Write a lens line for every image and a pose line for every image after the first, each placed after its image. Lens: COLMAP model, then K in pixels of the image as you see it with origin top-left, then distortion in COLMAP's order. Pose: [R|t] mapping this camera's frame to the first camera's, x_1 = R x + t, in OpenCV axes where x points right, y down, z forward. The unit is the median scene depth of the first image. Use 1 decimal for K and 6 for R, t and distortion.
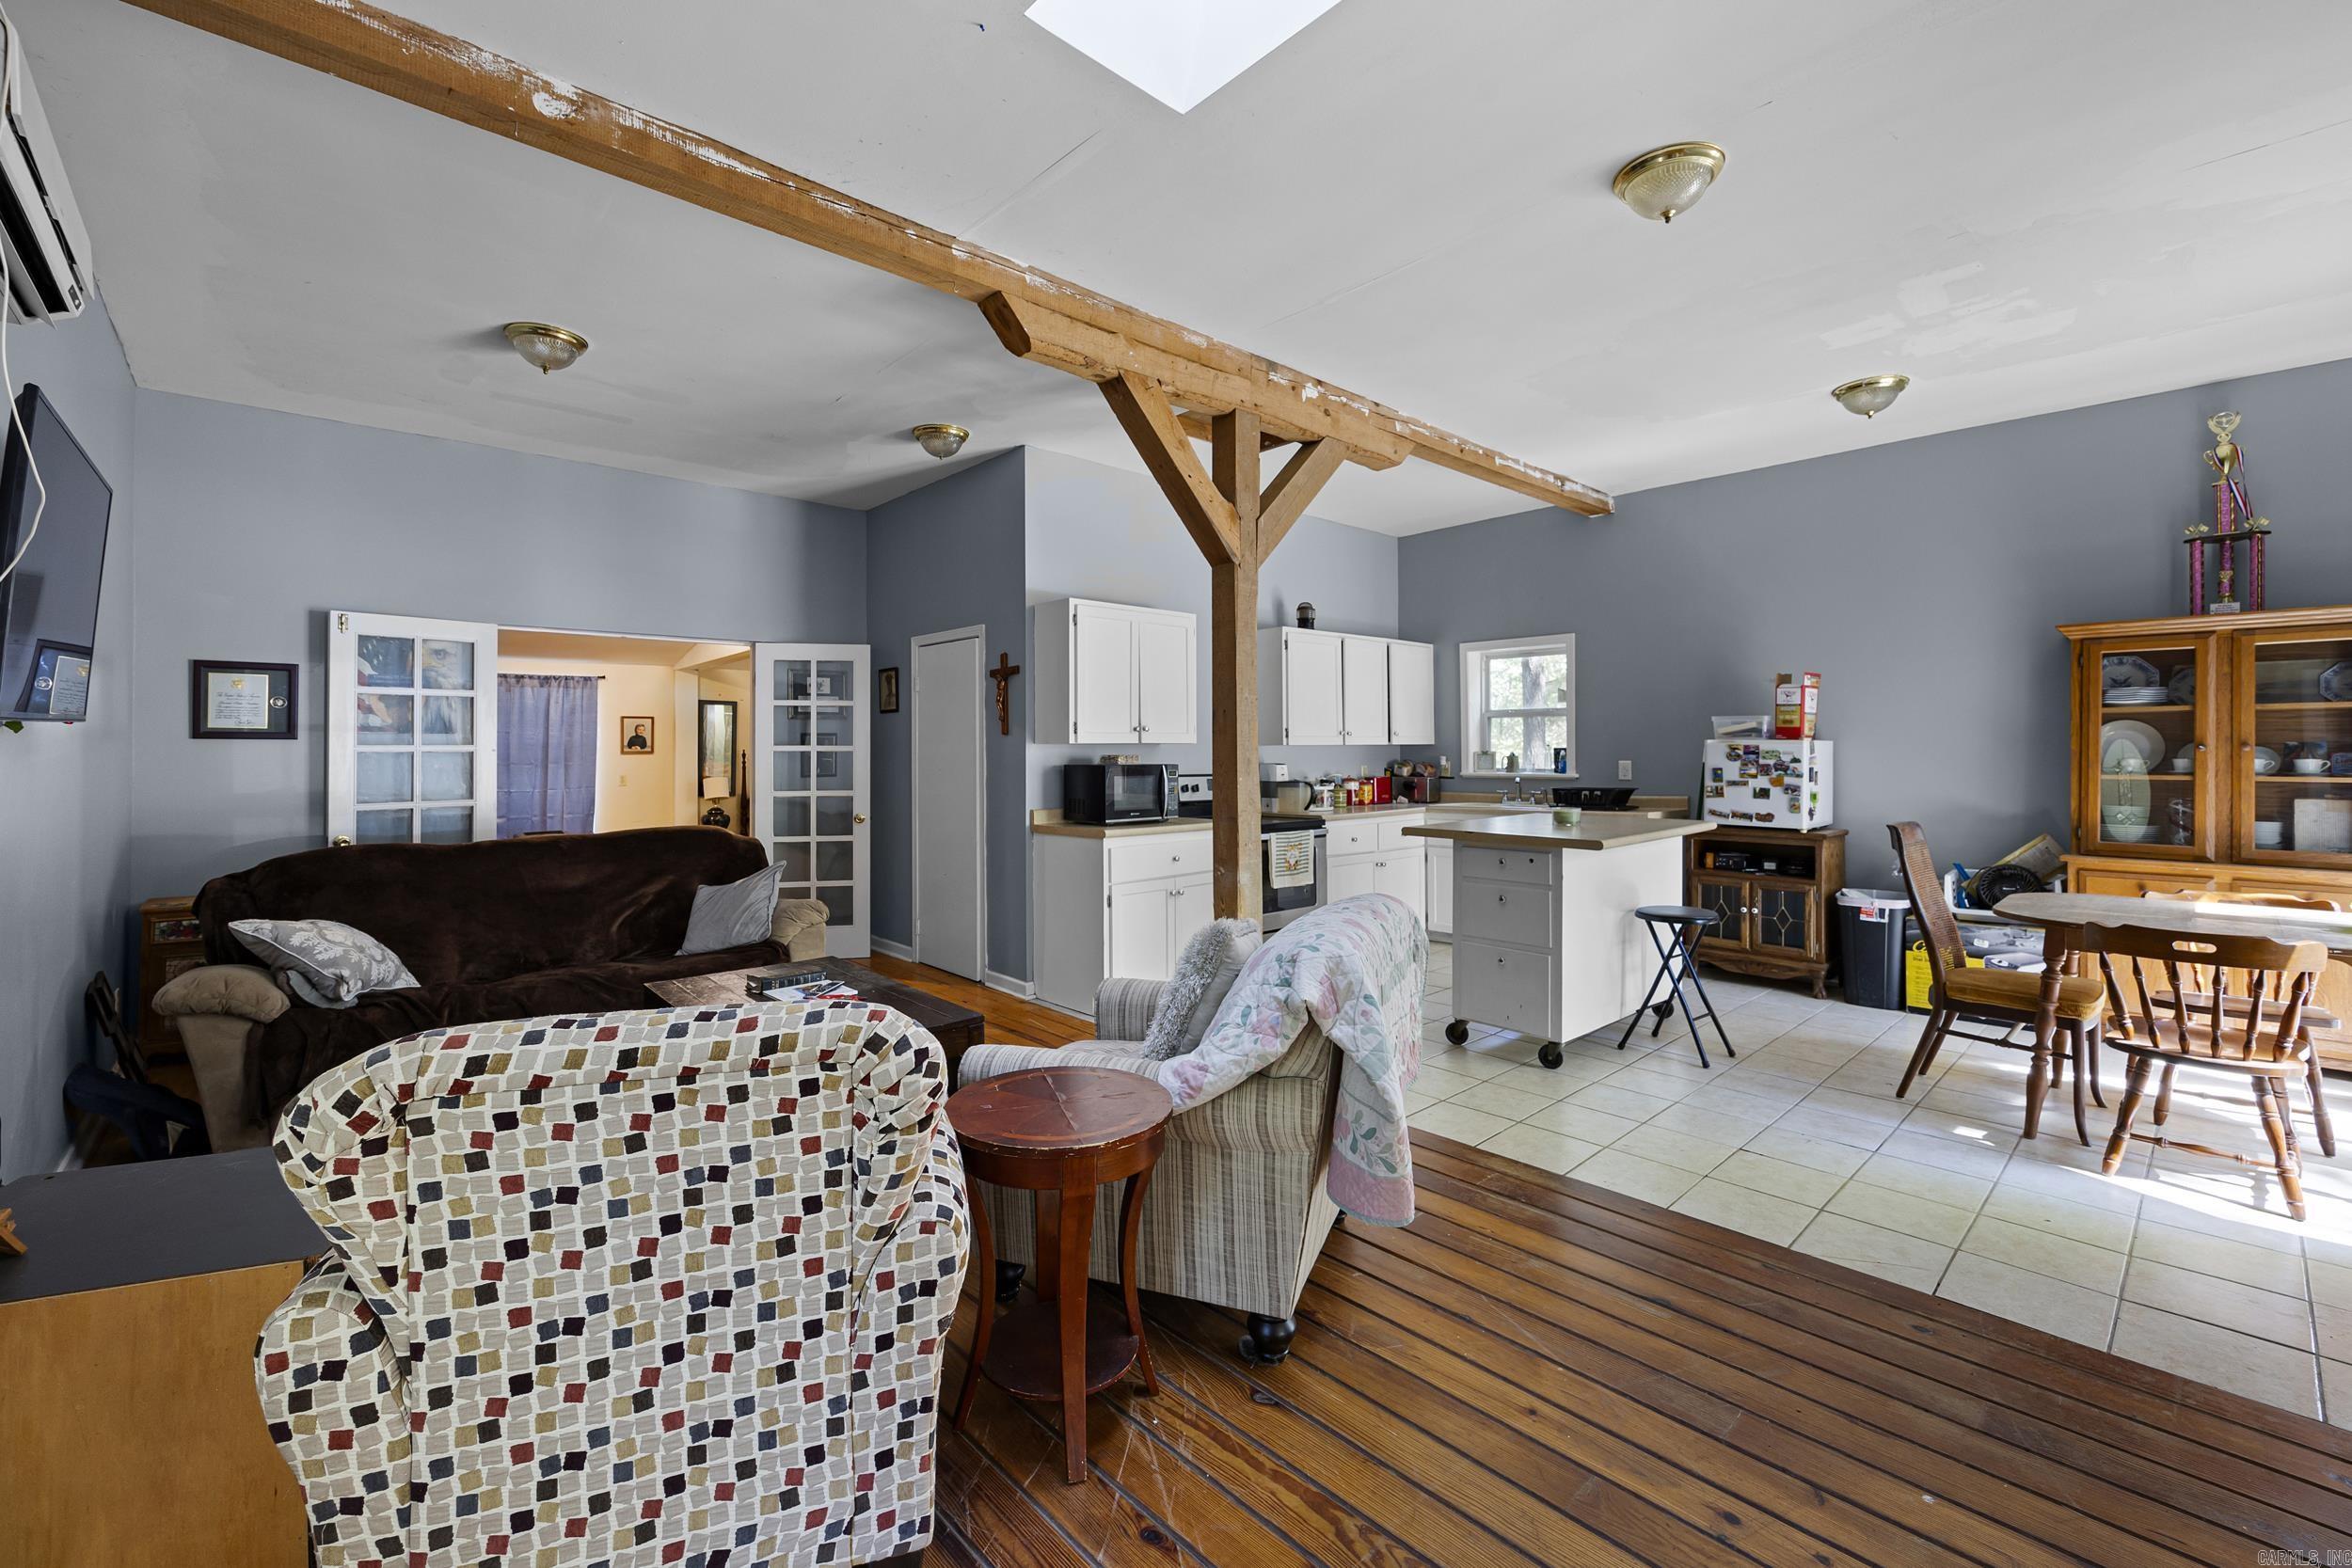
lens RADIAL K [[965.0, 0, 1160.9], [0, 965.0, 757.2], [0, 0, 1]] dist [-0.000720, -0.000366]
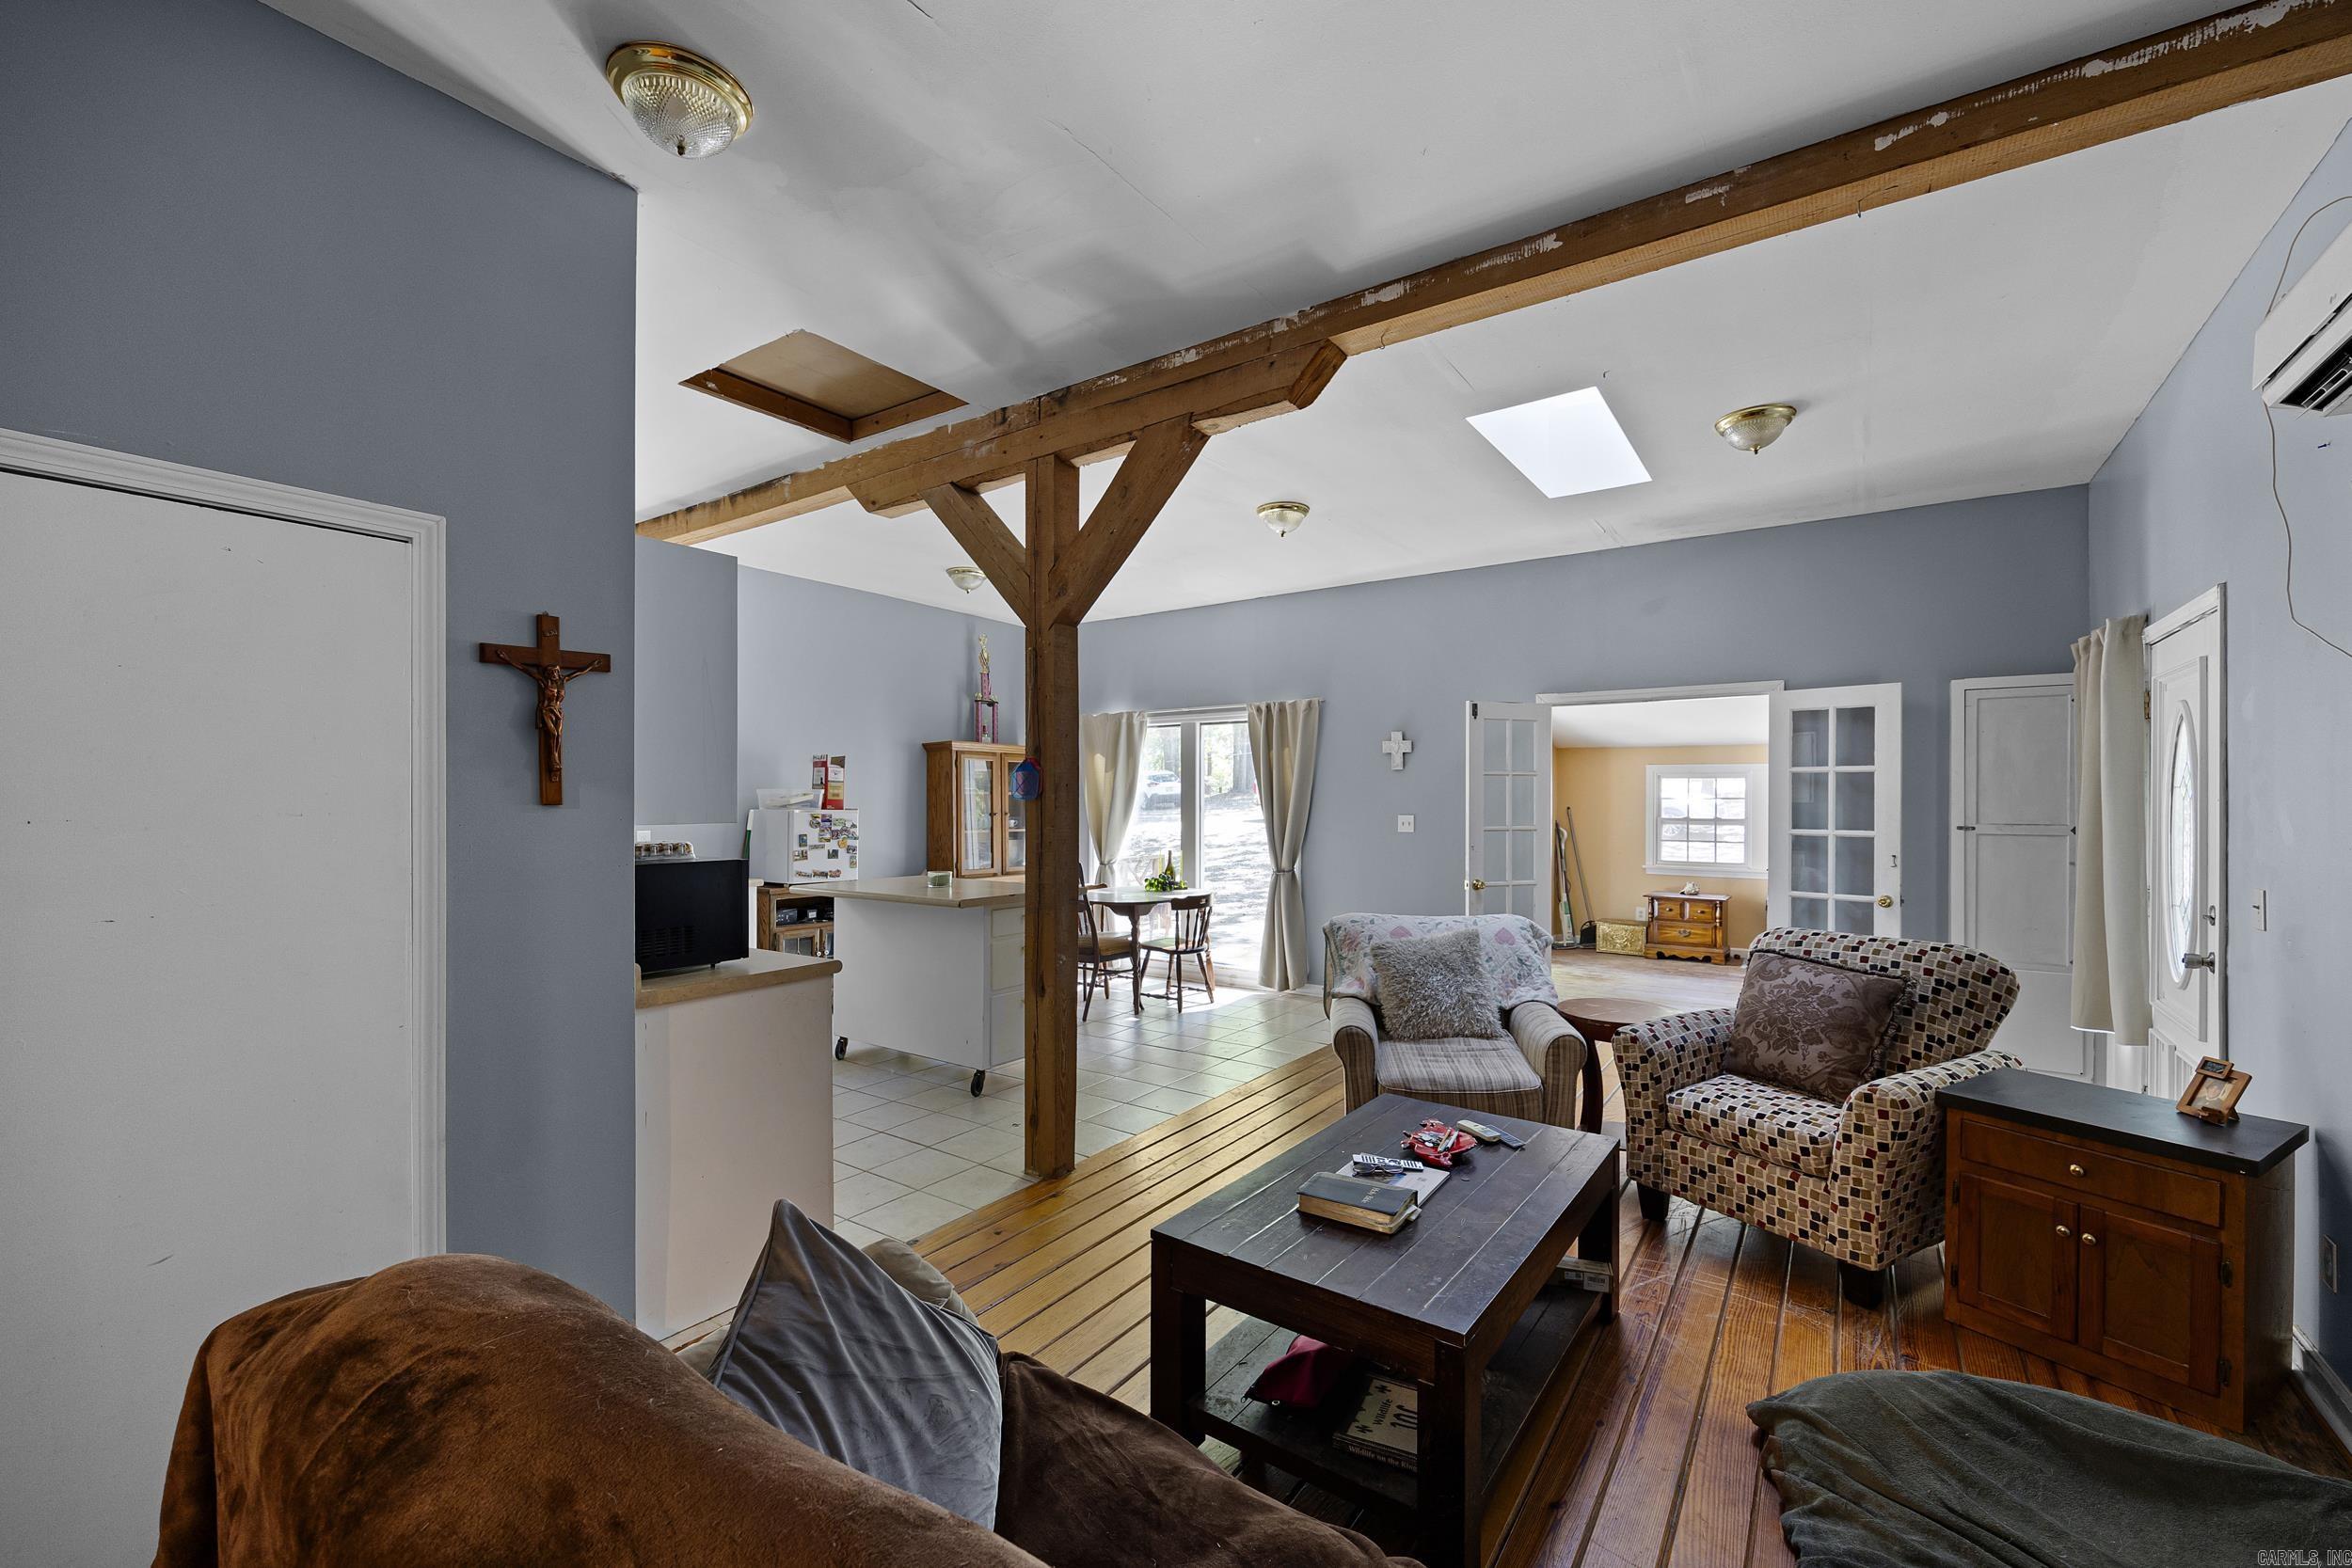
lens RADIAL K [[965.0, 0, 1164.9], [0, 965.0, 800.2], [0, 0, 1]] dist [-0.000720, -0.000366]
pose [[-0.204212, 0.007043, 0.978901, -0.761455], [0.006488, 0.999962, -0.005841, -0.024184], [-0.978905, 0.005158, -0.204250, 0.969138]]
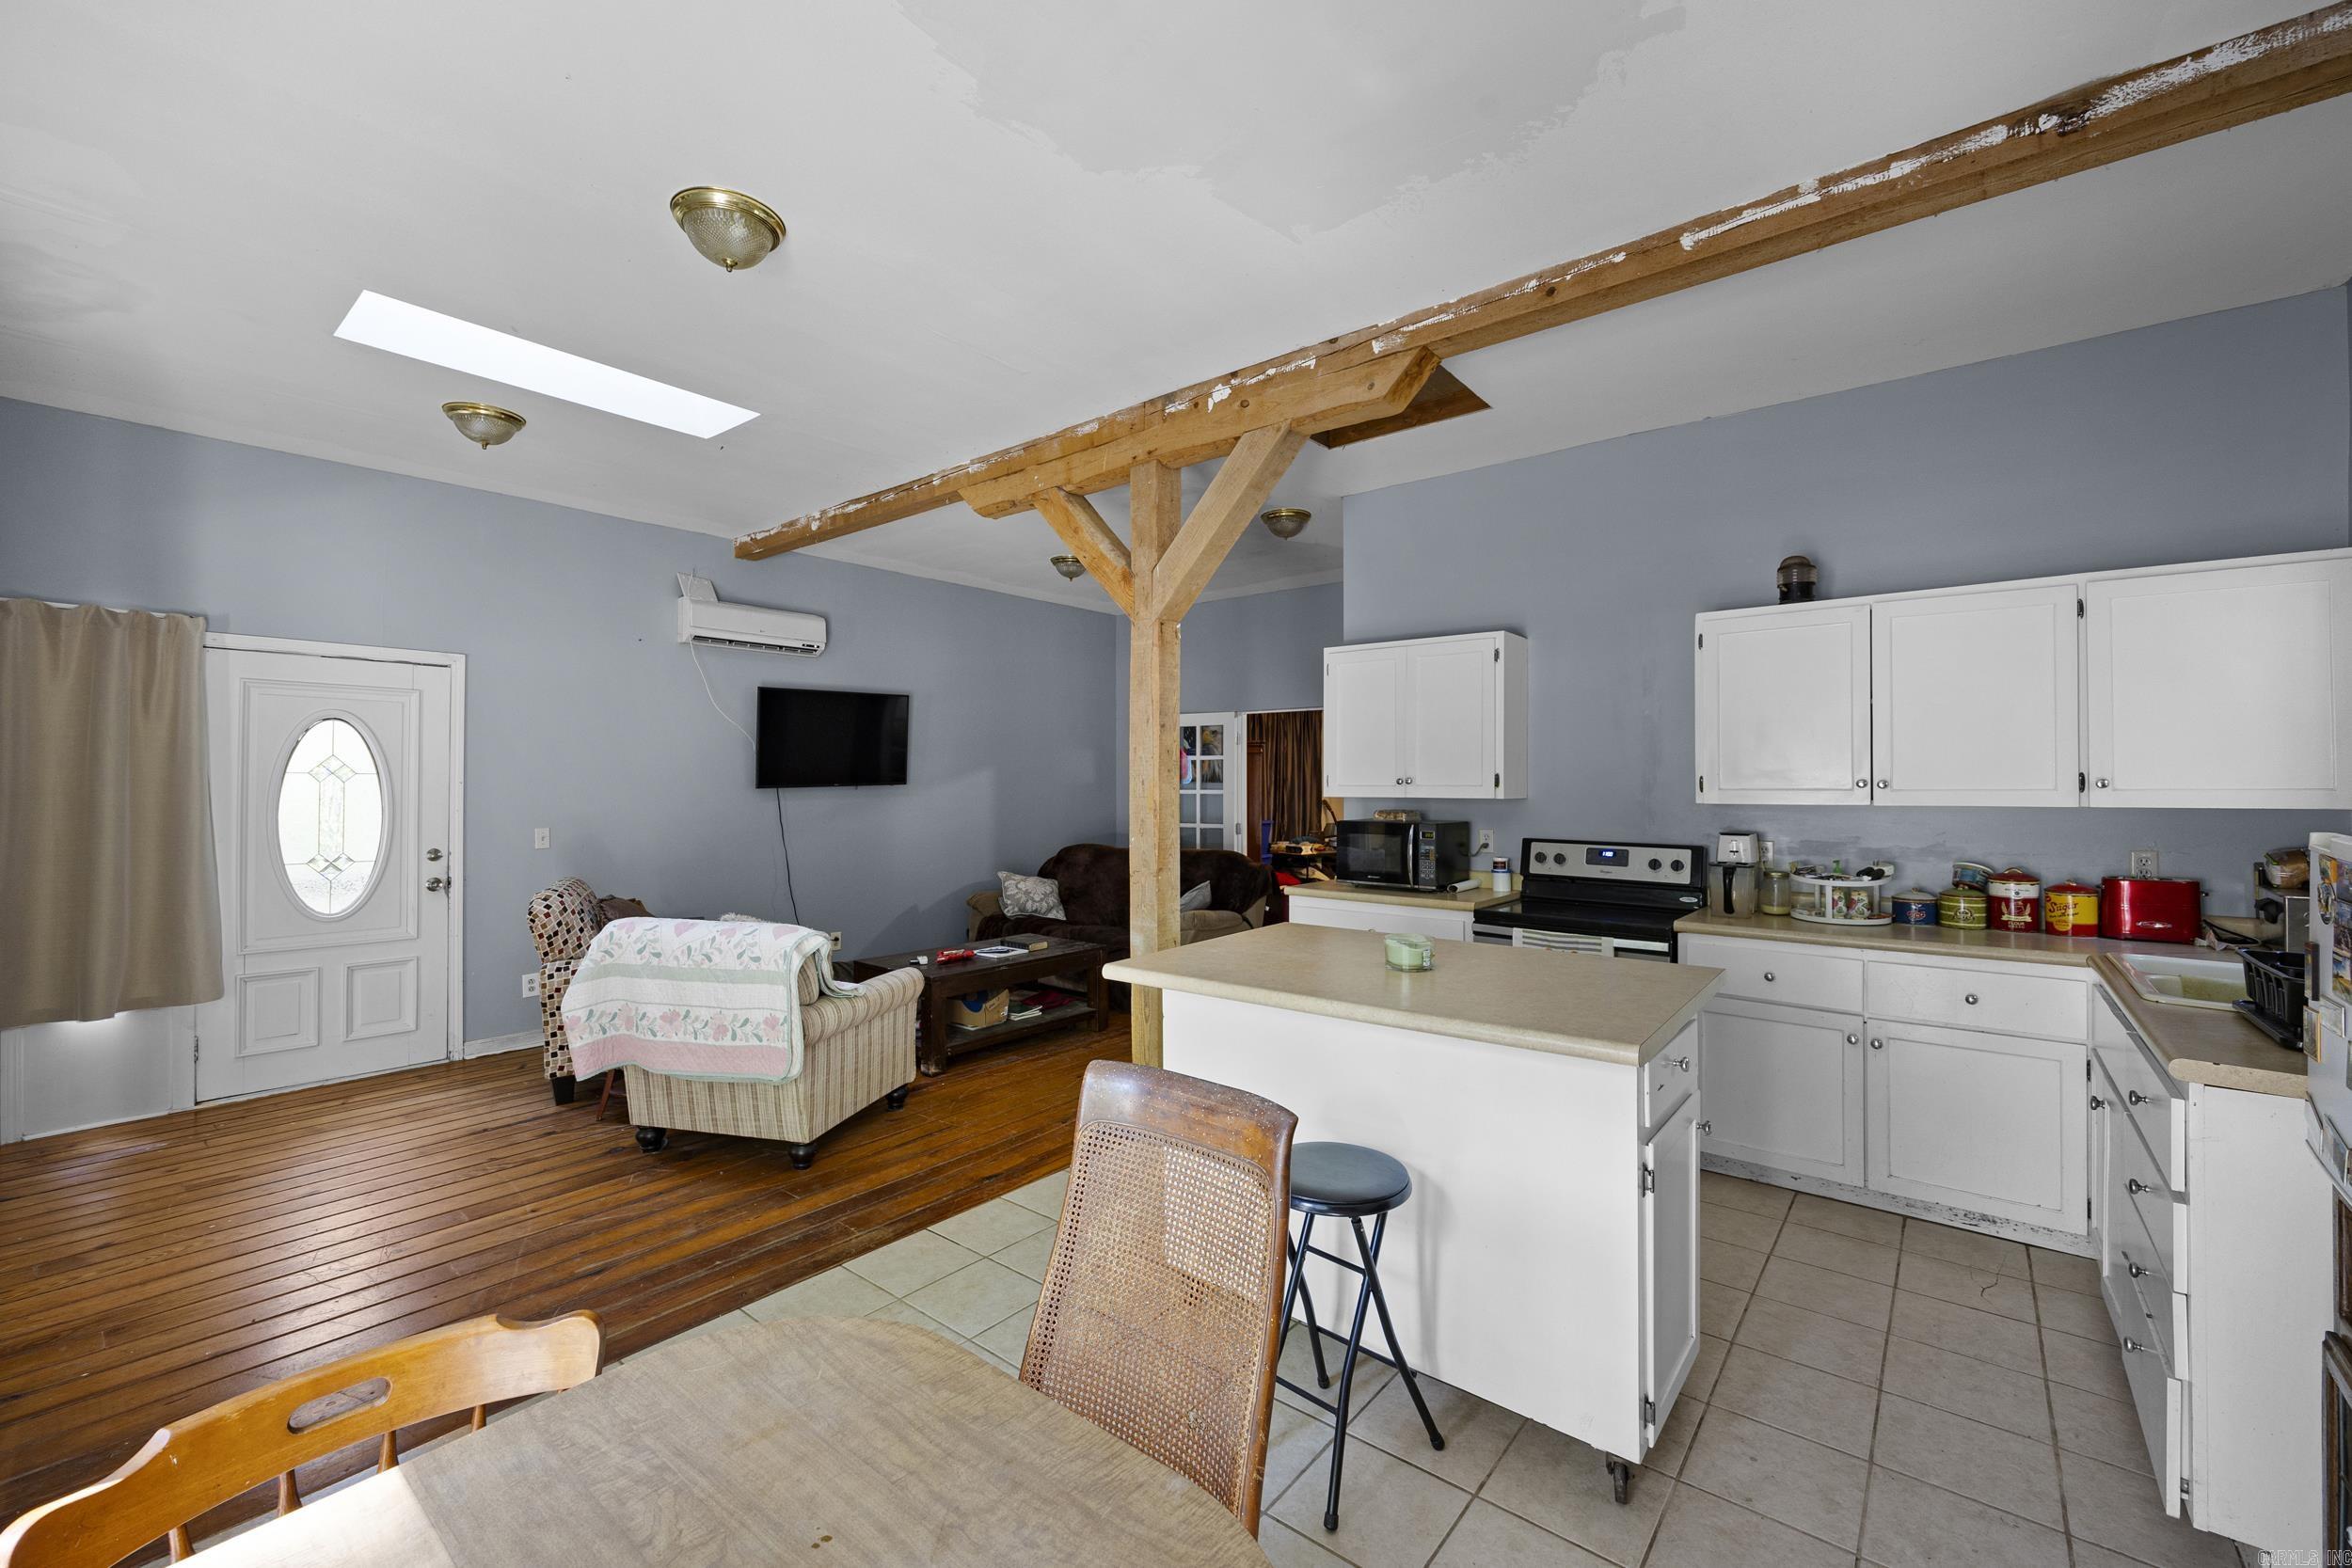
lens RADIAL K [[965.0, 0, 1184.4], [0, 965.0, 784.8], [0, 0, 1]] dist [-0.000720, -0.000366]
pose [[0.151738, 0.009332, -0.988377, 0.948988], [-0.007205, 0.999939, 0.008335, -0.037231], [0.988394, 0.005857, 0.151796, 0.798399]]
